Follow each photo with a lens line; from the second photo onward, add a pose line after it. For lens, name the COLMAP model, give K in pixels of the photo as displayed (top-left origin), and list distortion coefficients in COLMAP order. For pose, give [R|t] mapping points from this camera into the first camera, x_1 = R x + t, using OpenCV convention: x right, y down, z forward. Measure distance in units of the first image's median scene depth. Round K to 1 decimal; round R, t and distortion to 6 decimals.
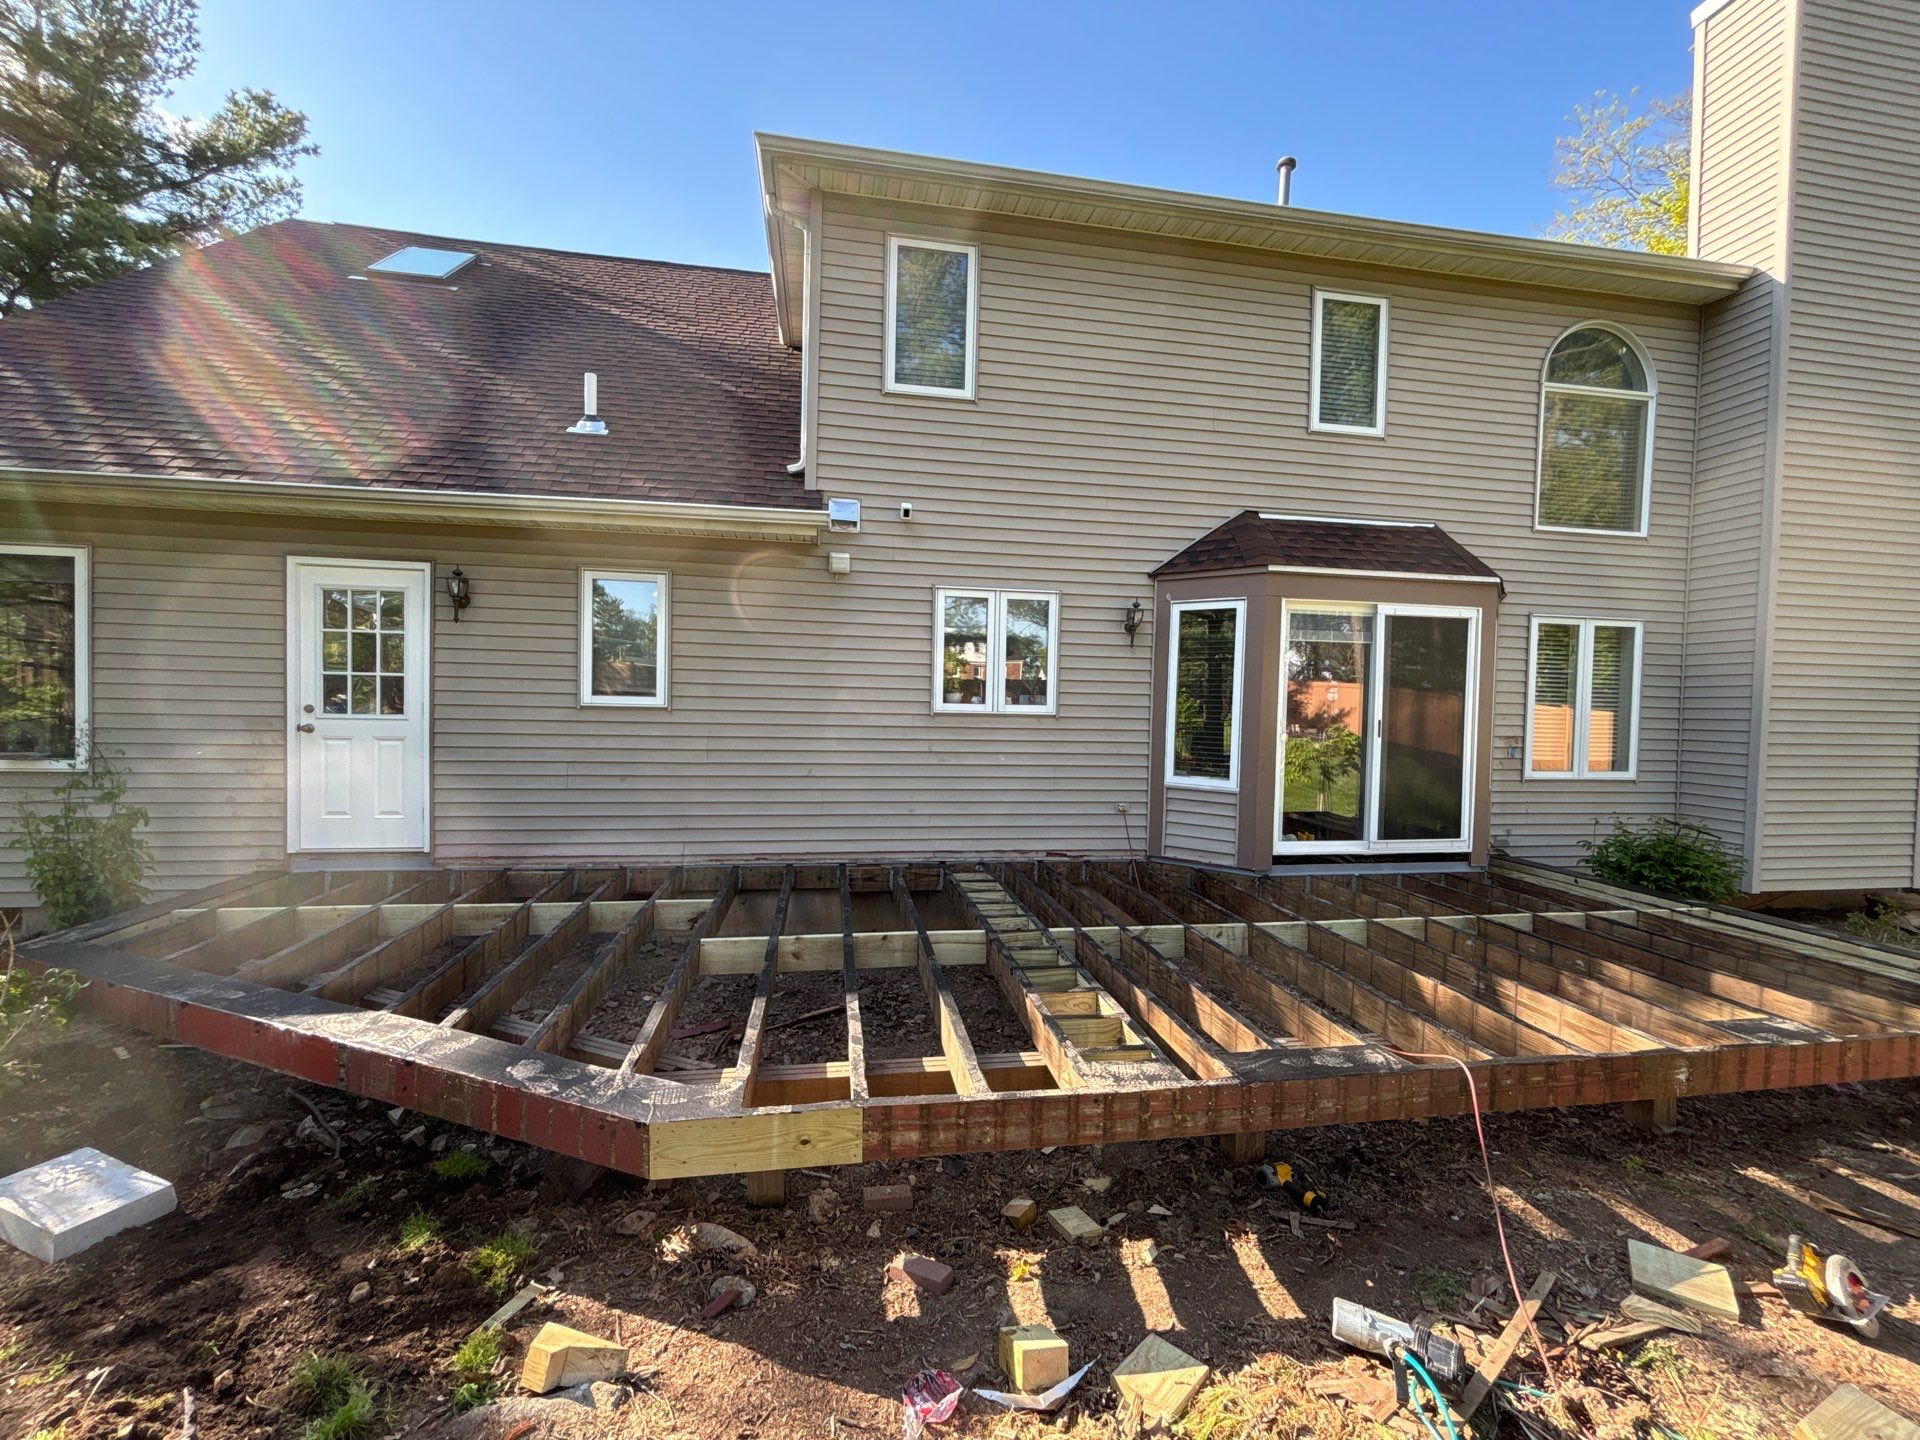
lens RADIAL K [[779.0, 0, 956.0], [0, 779.0, 723.2], [0, 0, 1]] dist [-0.002013, 0.001358]
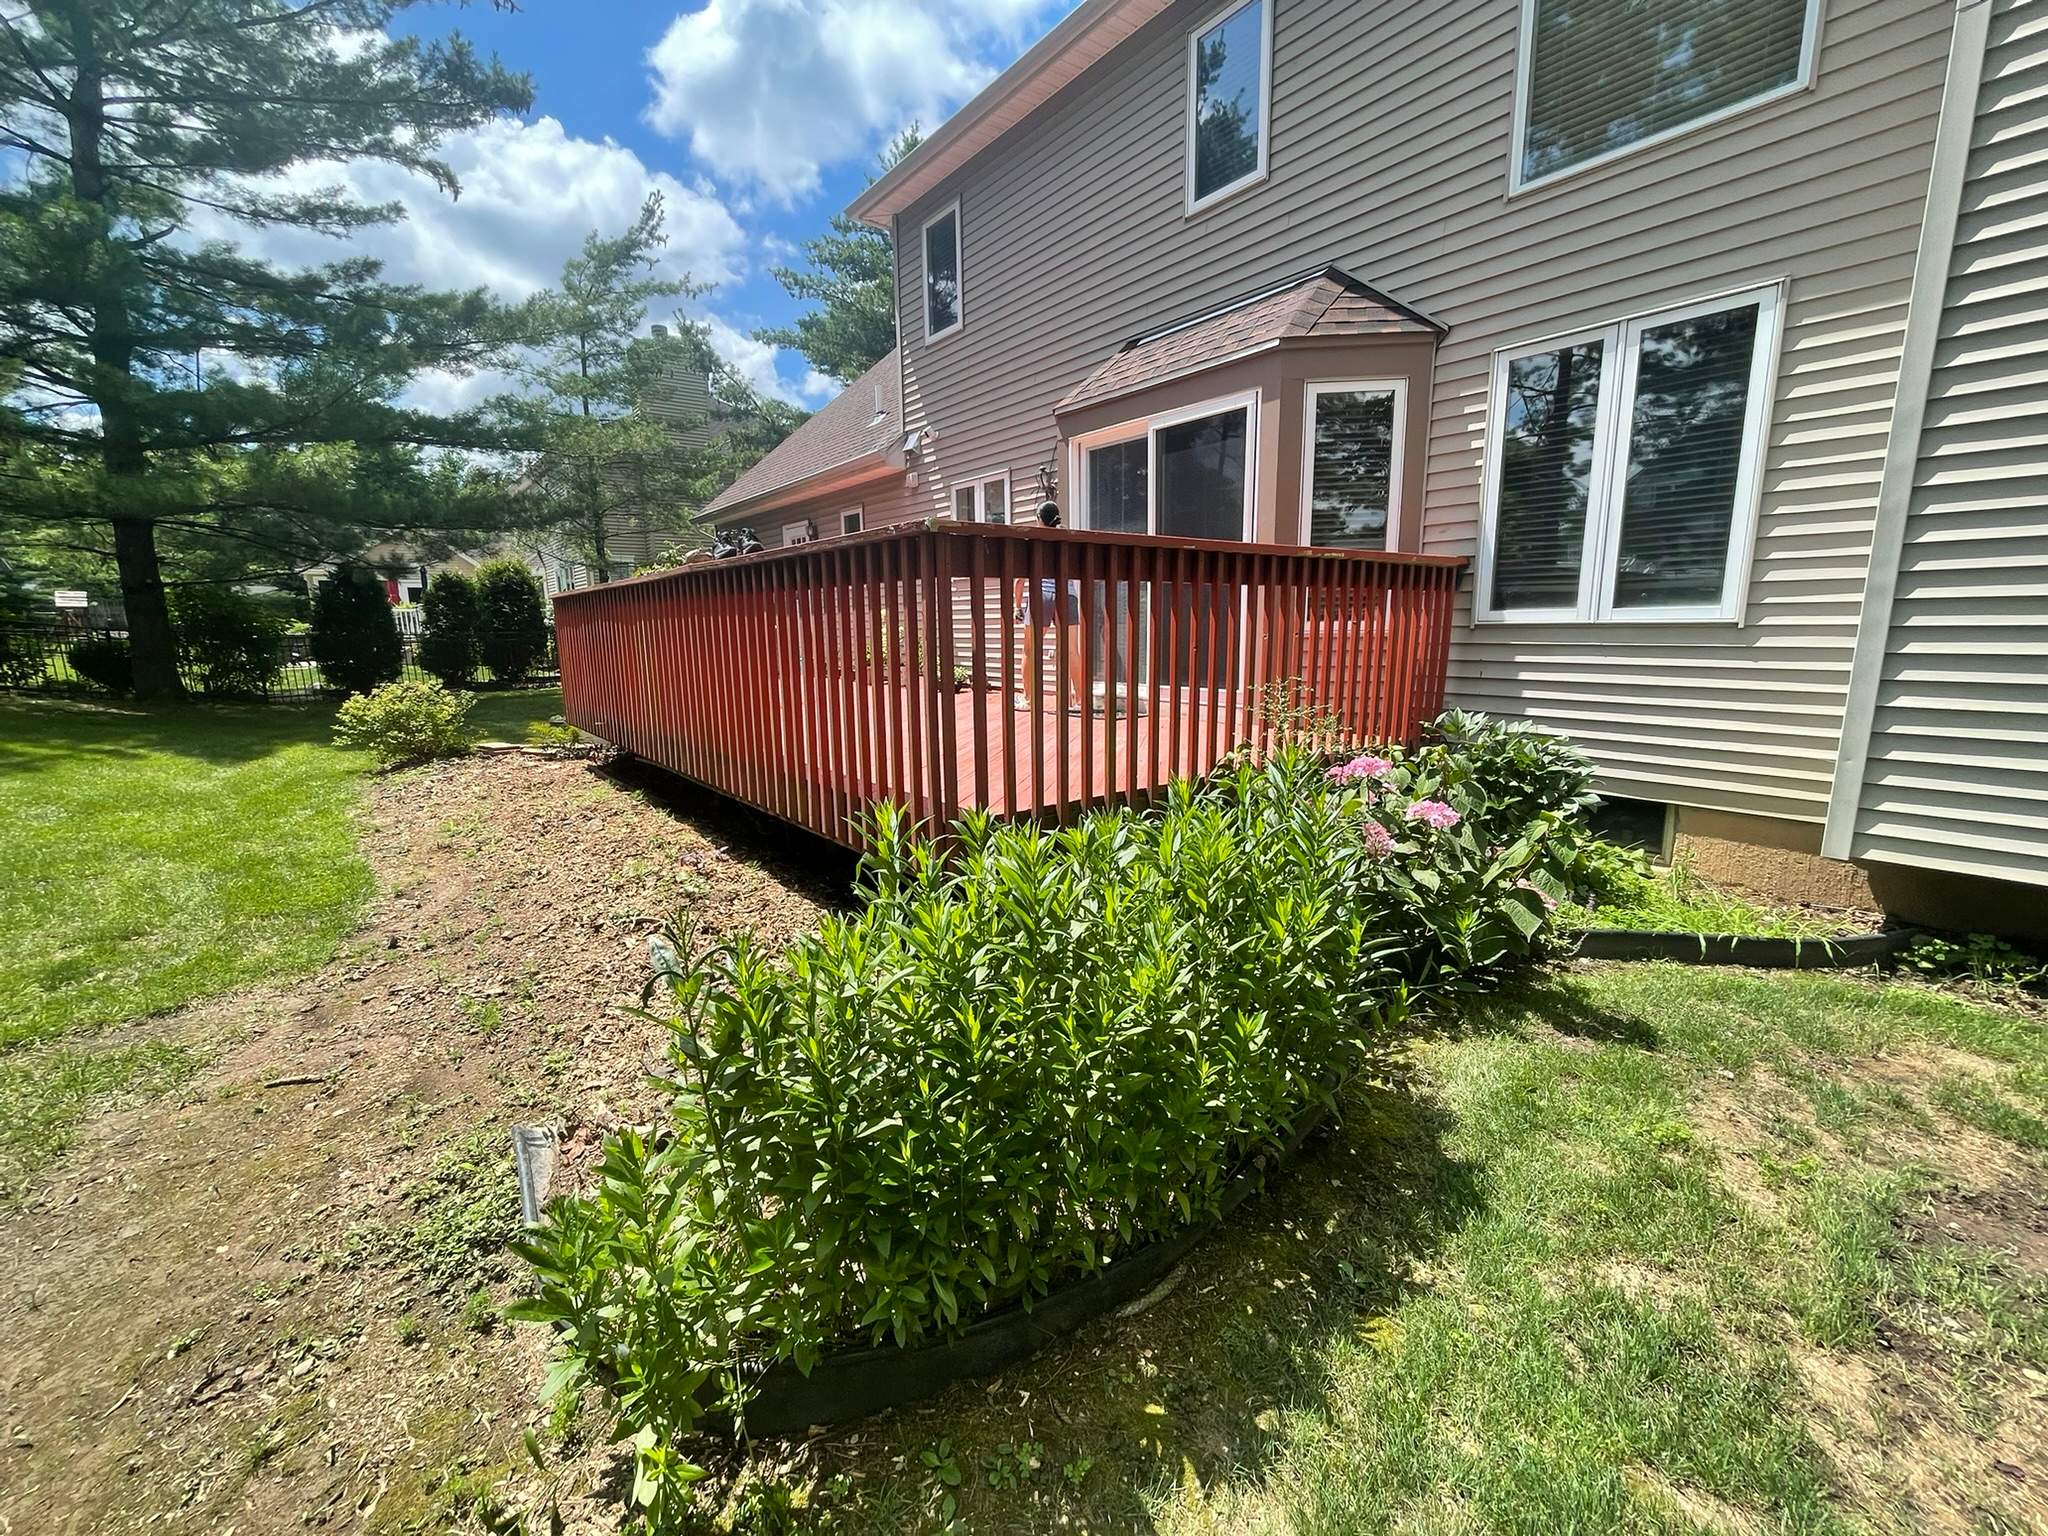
lens RADIAL K [[831.9, 0, 1014.6], [0, 831.9, 778.2], [0, 0, 1]] dist [-0.002157, -0.000418]
pose [[0.478053, 0.130178, -0.868631, 1.310306], [-0.006185, 0.989430, 0.144878, 0.114703], [0.878309, -0.063887, 0.473805, 0.369756]]
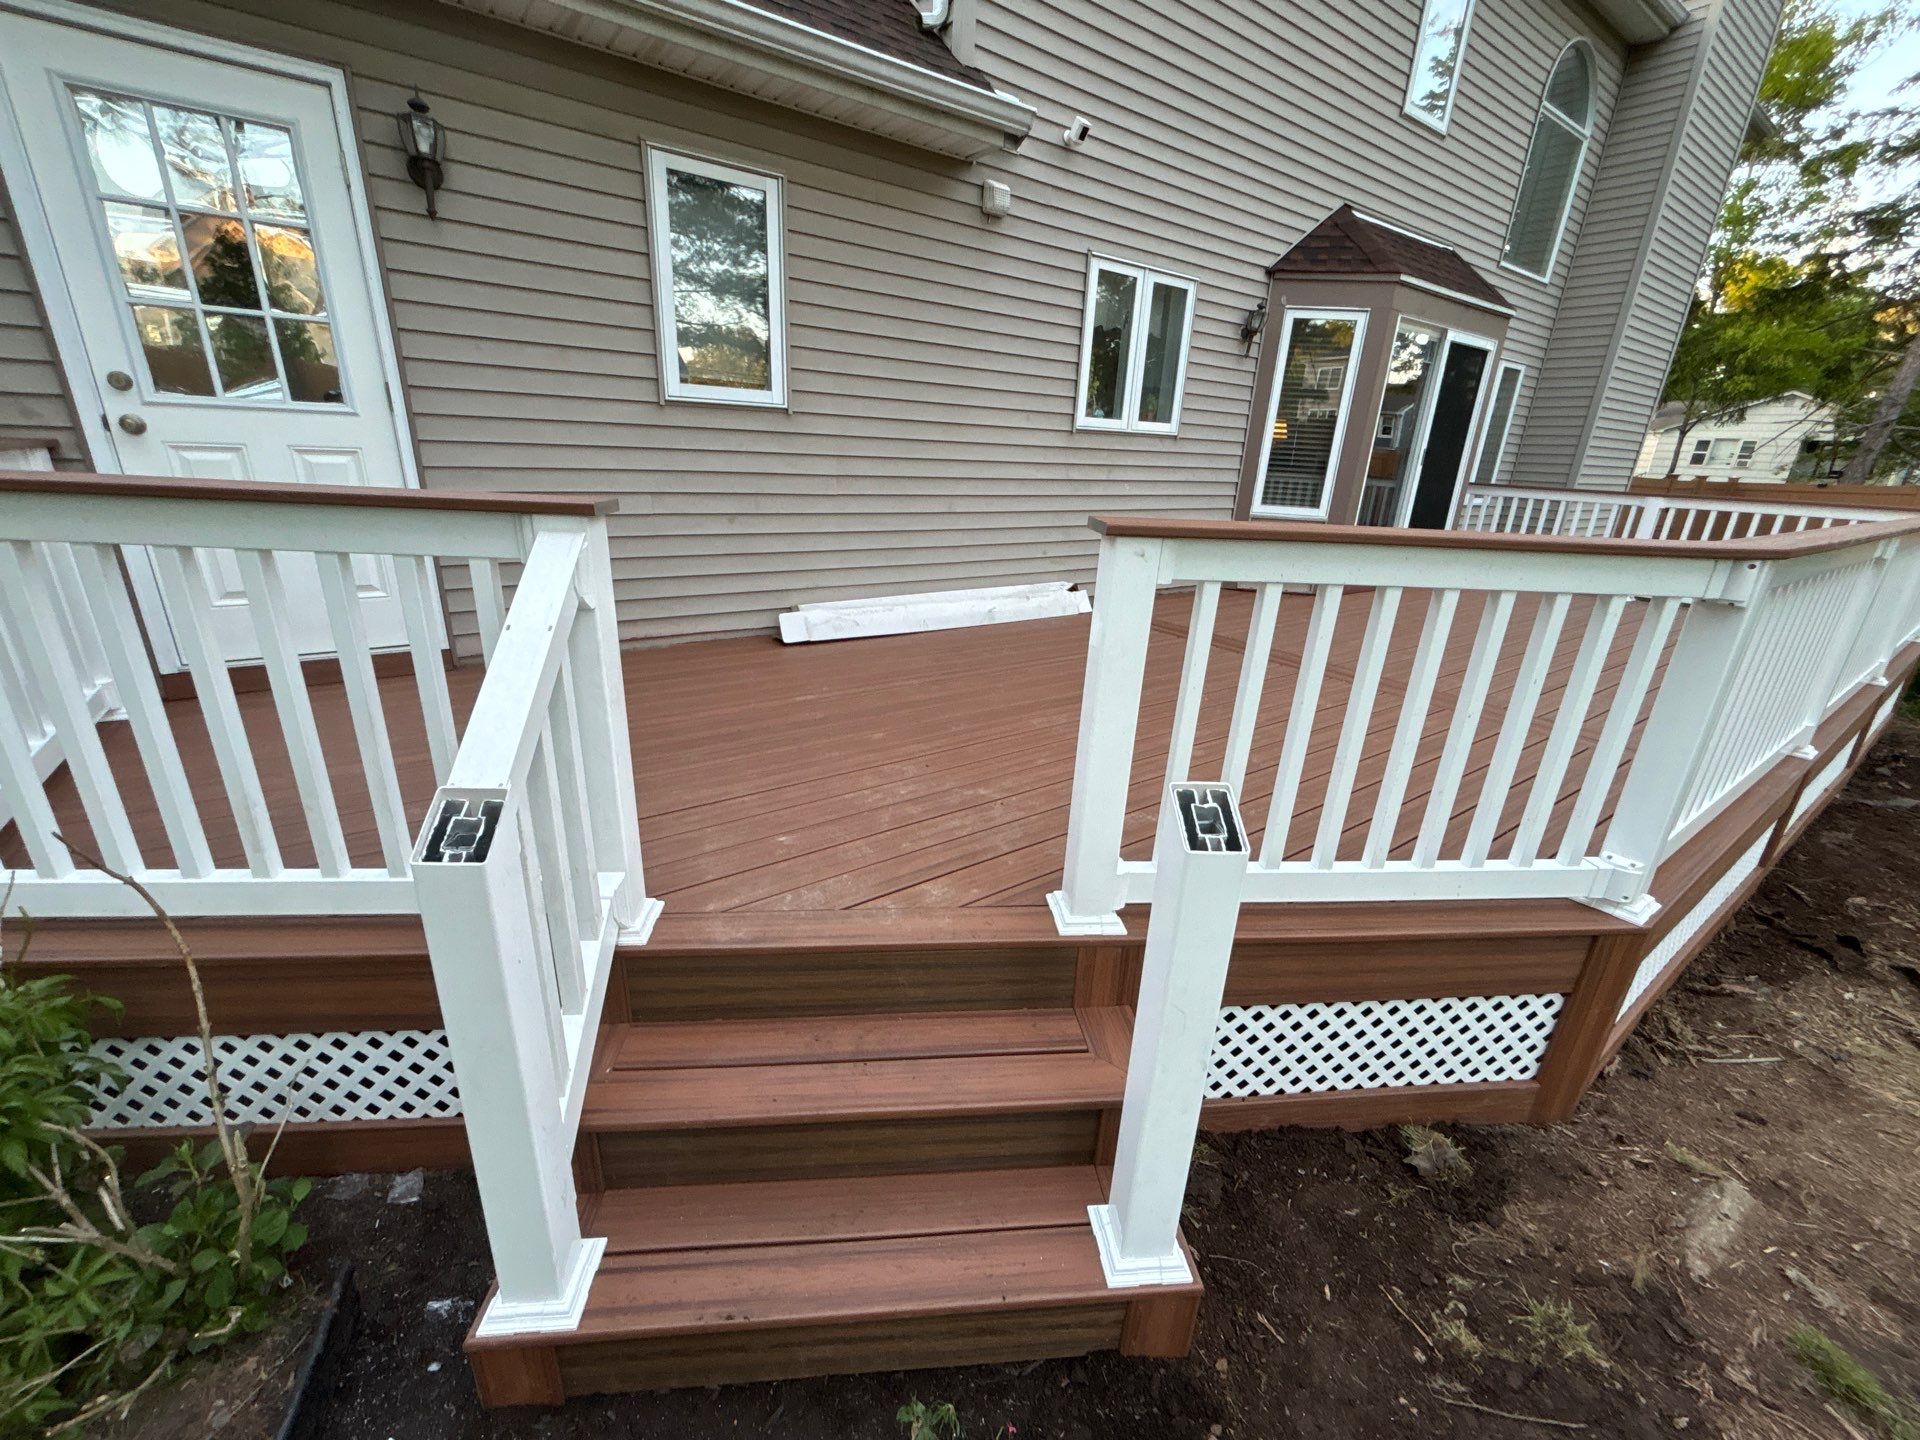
lens RADIAL K [[779.0, 0, 965.3], [0, 779.0, 727.4], [0, 0, 1]] dist [-0.002013, 0.001358]
pose [[0.894522, -0.134417, 0.426337, -0.518271], [-0.015053, 0.944123, 0.329248, 0.015027], [-0.446771, -0.300937, 0.842516, 0.252987]]
